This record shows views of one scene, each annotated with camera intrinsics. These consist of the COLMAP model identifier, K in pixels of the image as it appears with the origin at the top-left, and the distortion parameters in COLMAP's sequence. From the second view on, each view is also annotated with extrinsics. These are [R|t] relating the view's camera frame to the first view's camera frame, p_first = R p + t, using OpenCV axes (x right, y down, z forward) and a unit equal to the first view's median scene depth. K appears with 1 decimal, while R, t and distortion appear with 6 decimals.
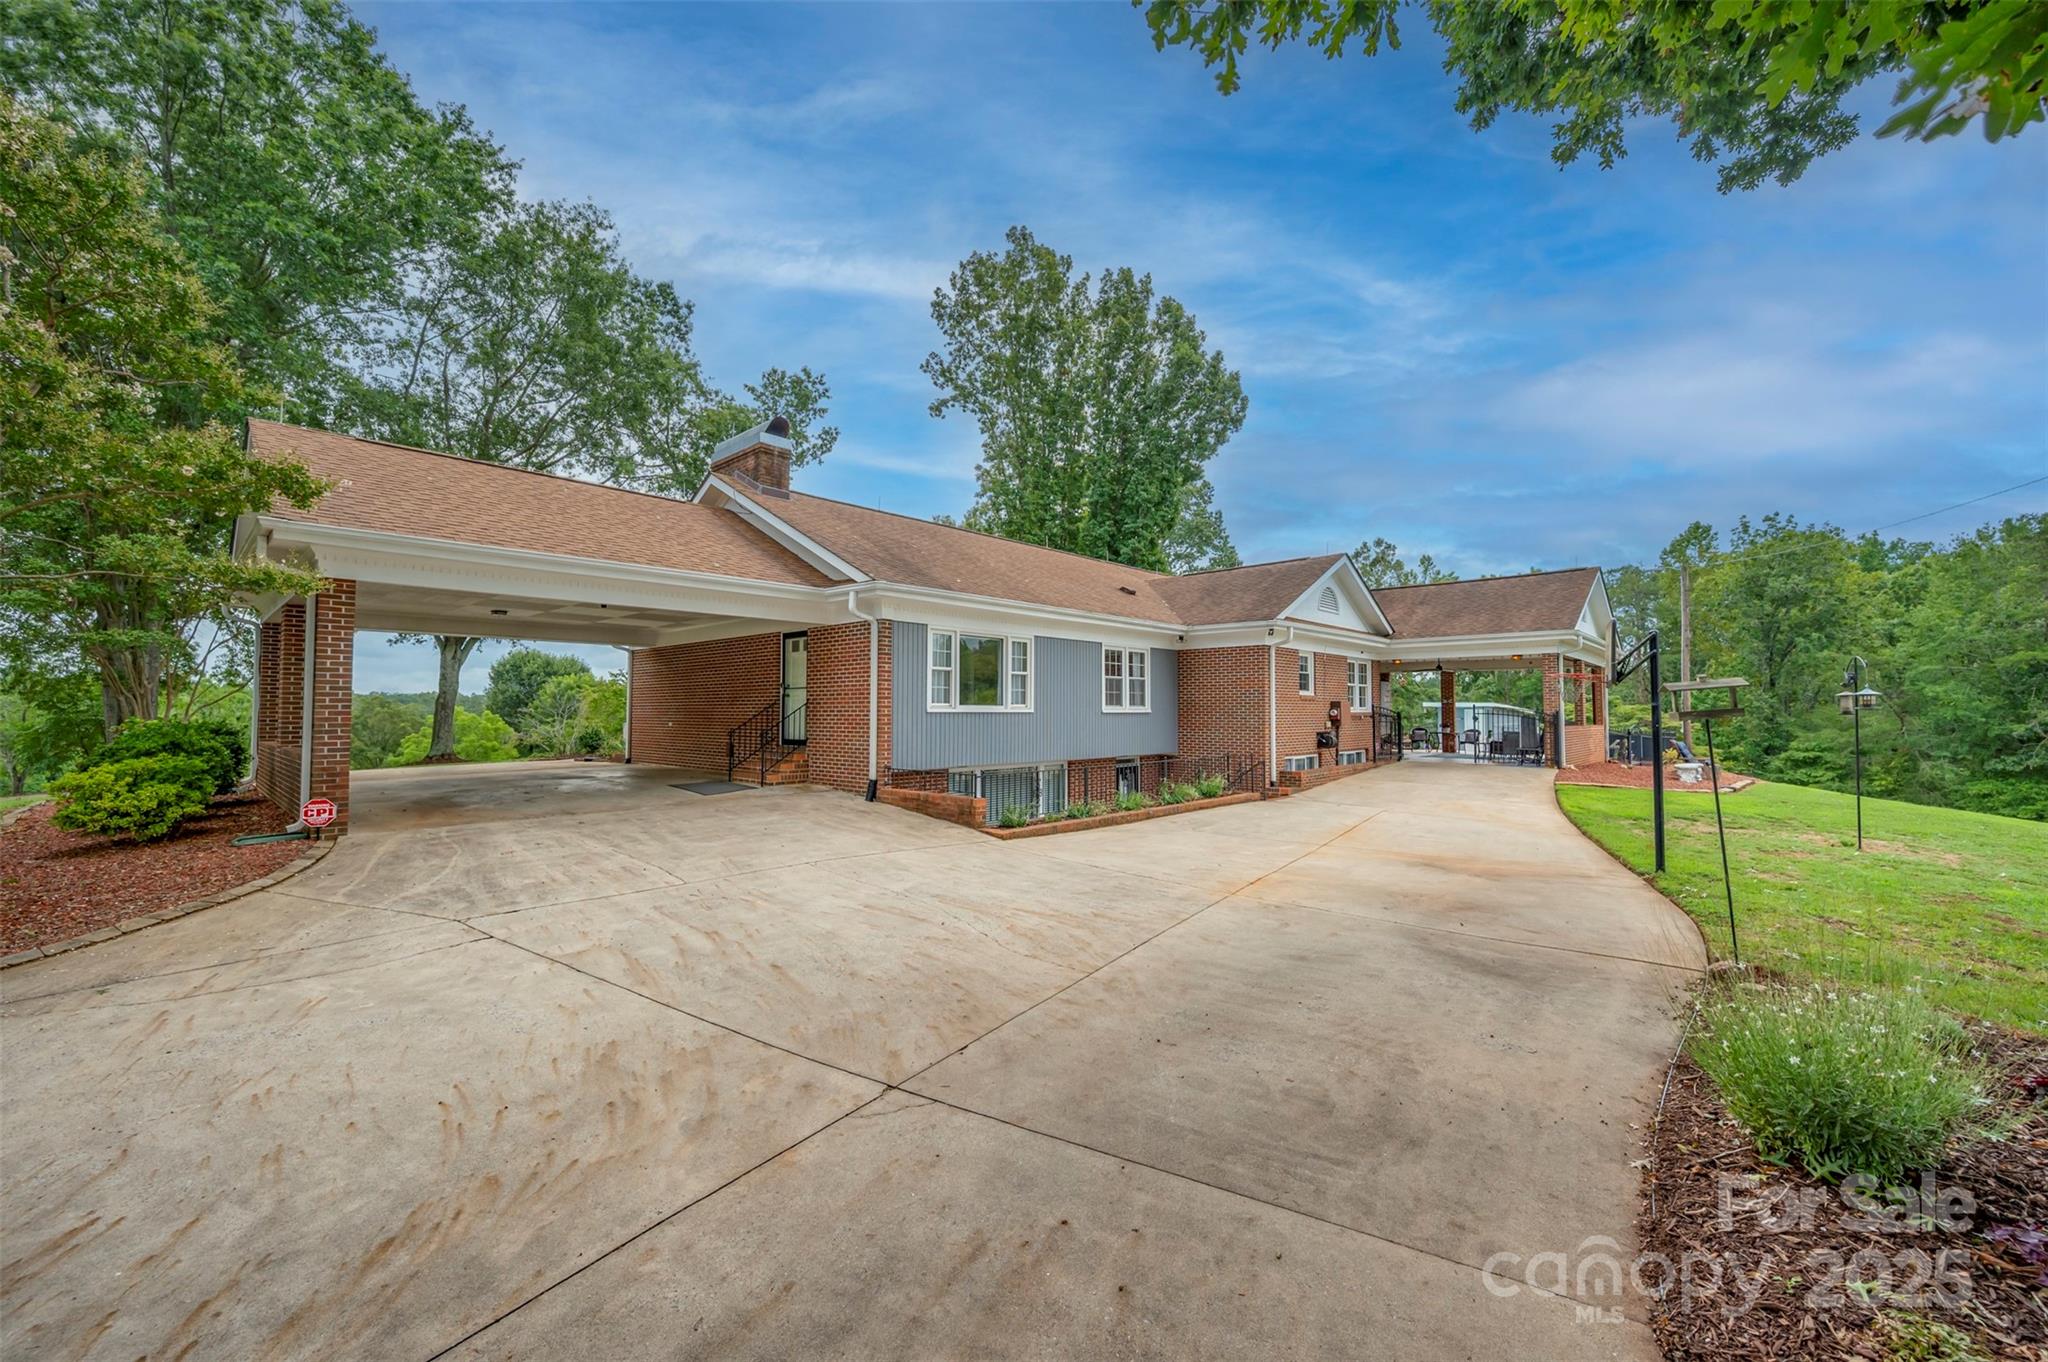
lens RADIAL K [[821.0, 0, 1020.9], [0, 821.0, 683.9], [0, 0, 1]] dist [-0.001847, 0.000033]
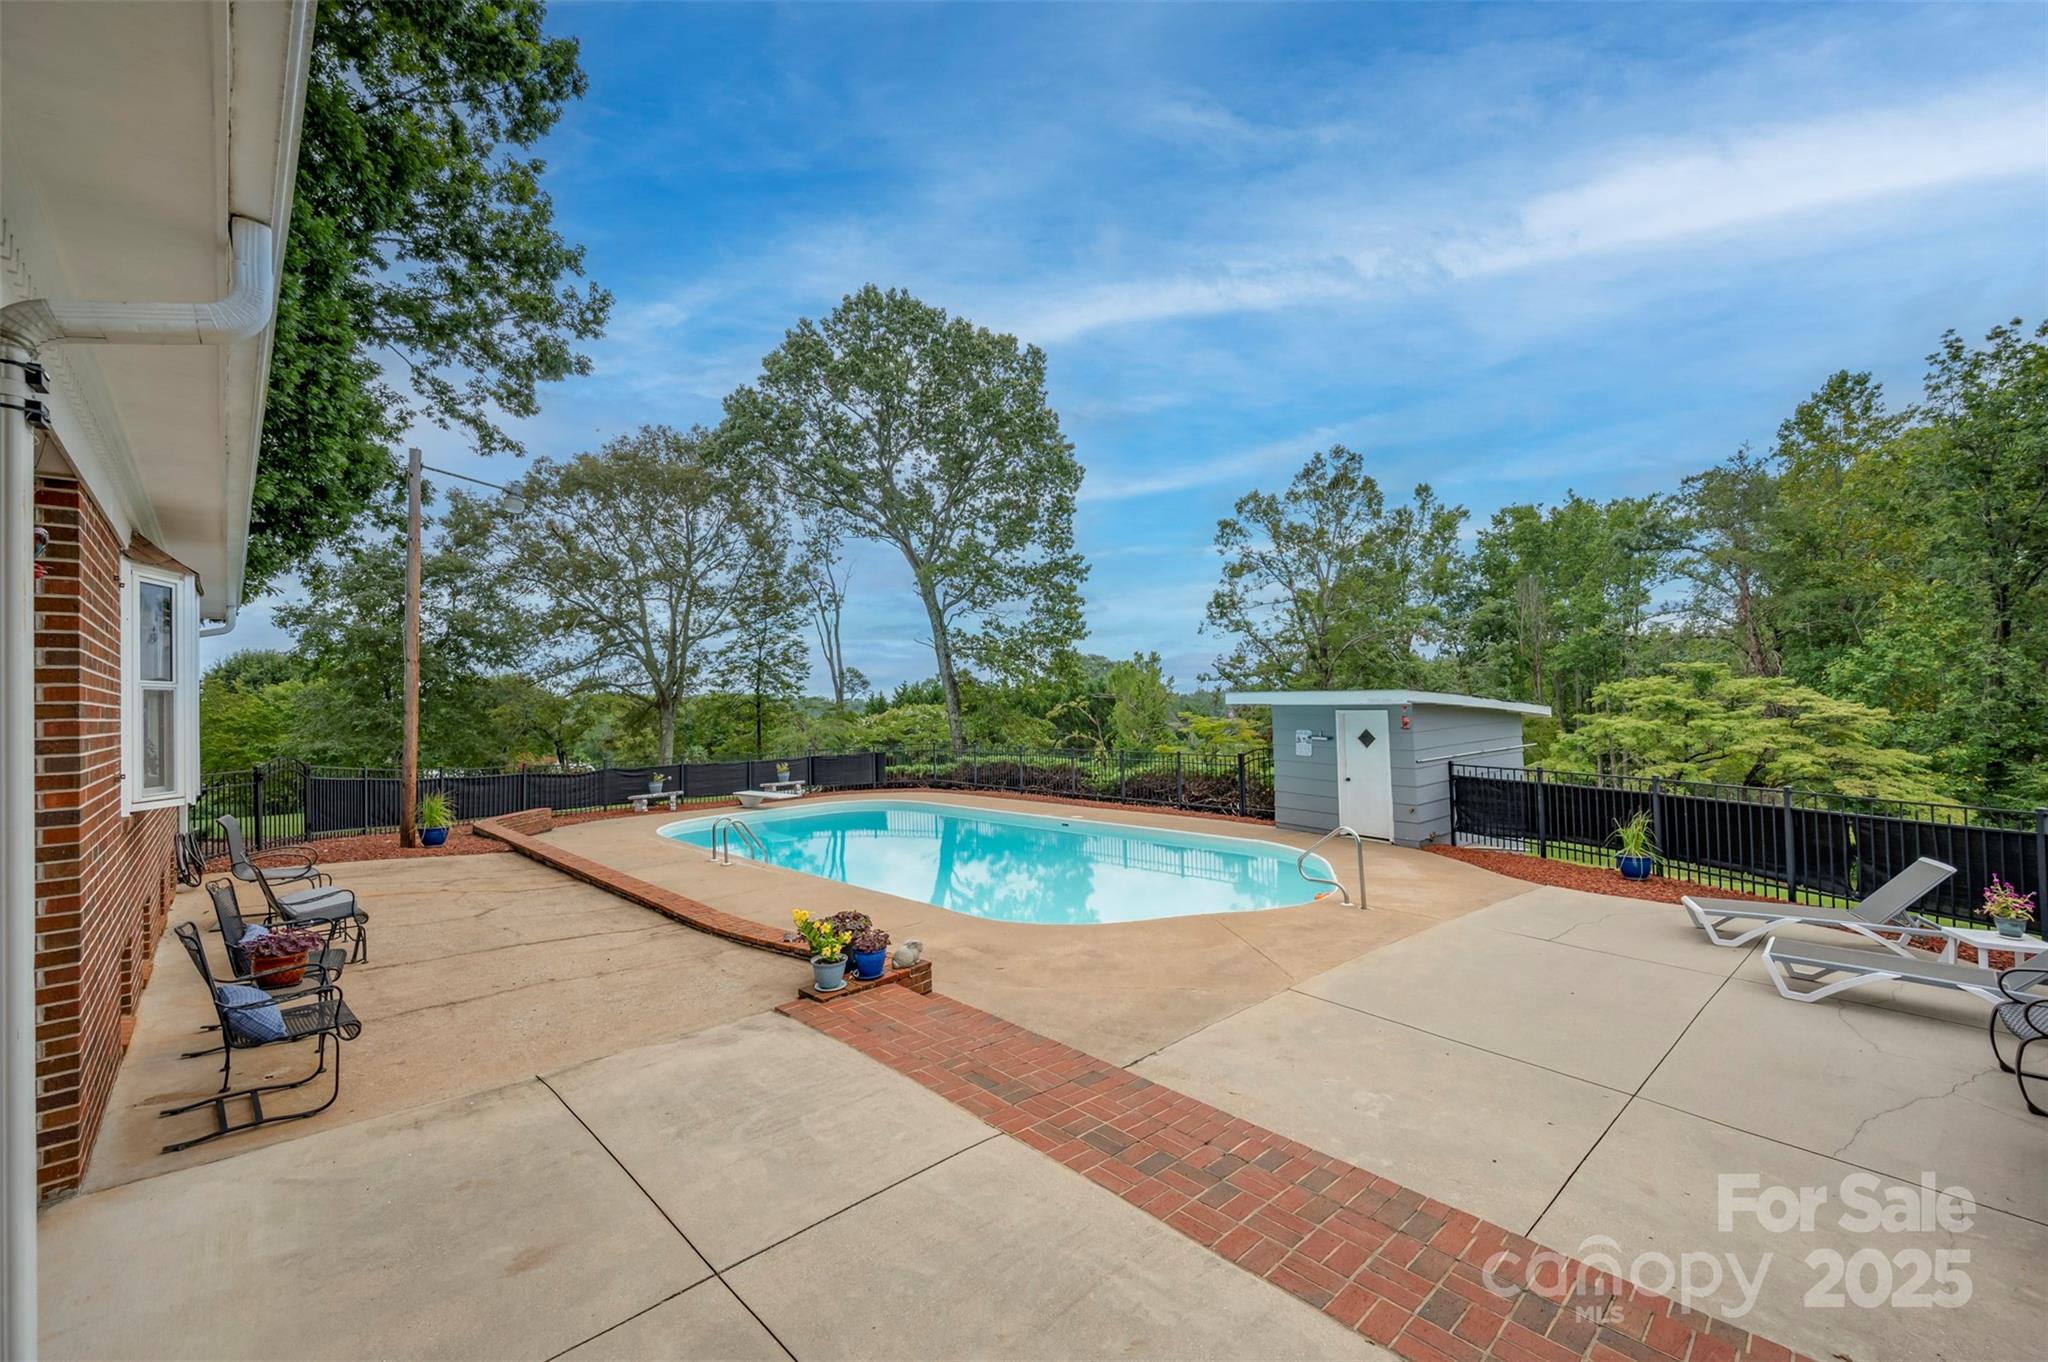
lens RADIAL K [[821.0, 0, 1020.9], [0, 821.0, 683.9], [0, 0, 1]] dist [-0.001847, 0.000033]
pose [[0.998669, -0.030857, -0.041329, 0.242547], [0.031328, 0.999451, 0.010790, 0.007217], [0.040973, -0.012070, 0.999087, 0.376181]]
